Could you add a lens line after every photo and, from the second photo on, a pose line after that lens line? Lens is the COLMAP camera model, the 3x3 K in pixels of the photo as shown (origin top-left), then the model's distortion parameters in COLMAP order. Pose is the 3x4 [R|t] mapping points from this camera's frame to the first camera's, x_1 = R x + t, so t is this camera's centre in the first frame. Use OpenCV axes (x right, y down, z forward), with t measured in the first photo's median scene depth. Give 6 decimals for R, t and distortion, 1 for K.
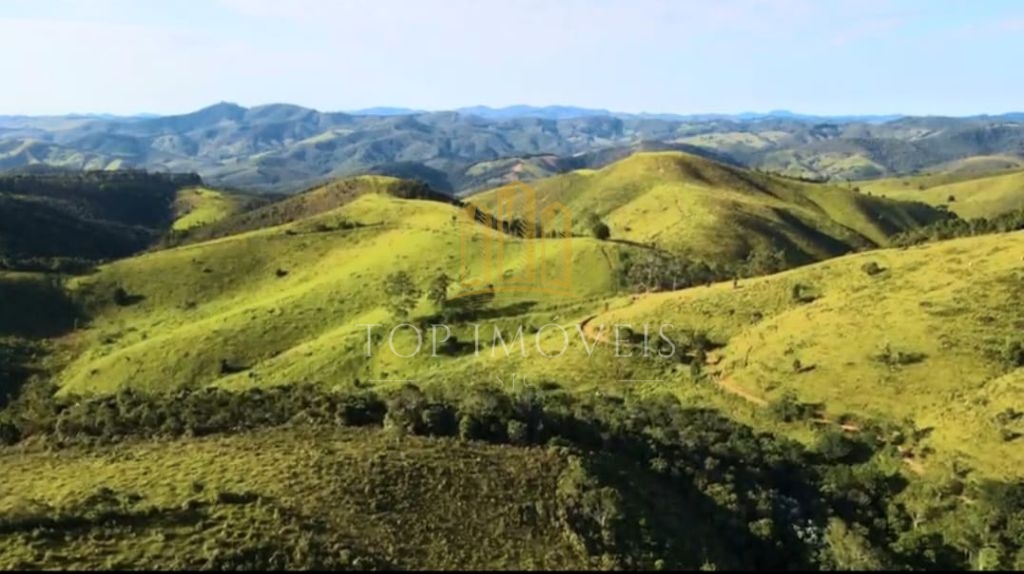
lens RADIAL K [[755.2, 0, 513.1], [0, 755.2, 287.7], [0, 0, 1]] dist [0.034862, 0.001731]
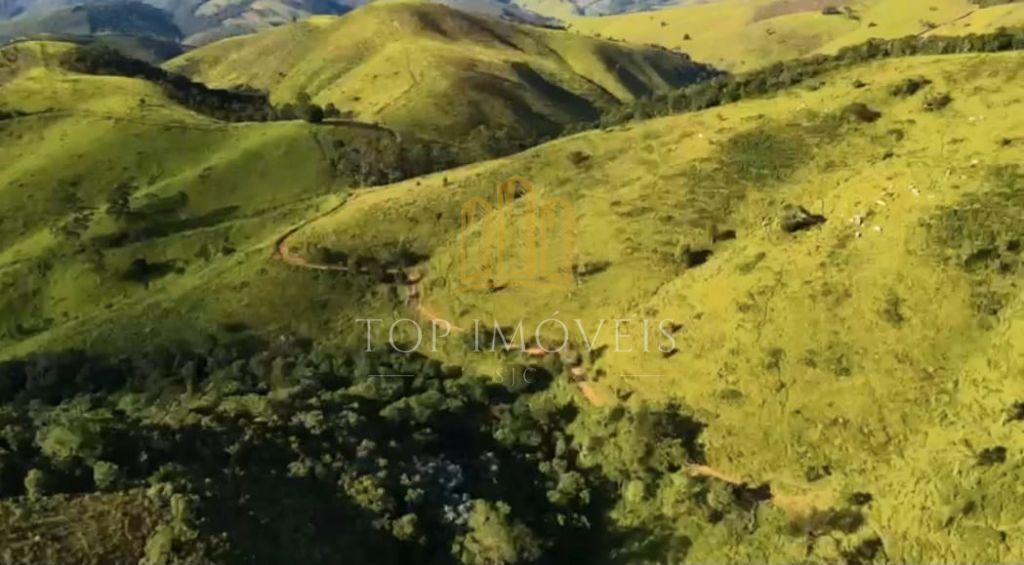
lens RADIAL K [[761.2, 0, 511.8], [0, 761.2, 281.9], [0, 0, 1]] dist [-0.004949, 0.021535]
pose [[0.961523, -0.115922, 0.249070, 0.142859], [0.059936, 0.973292, 0.221609, -0.100702], [-0.268107, -0.198154, 0.942790, 0.076186]]
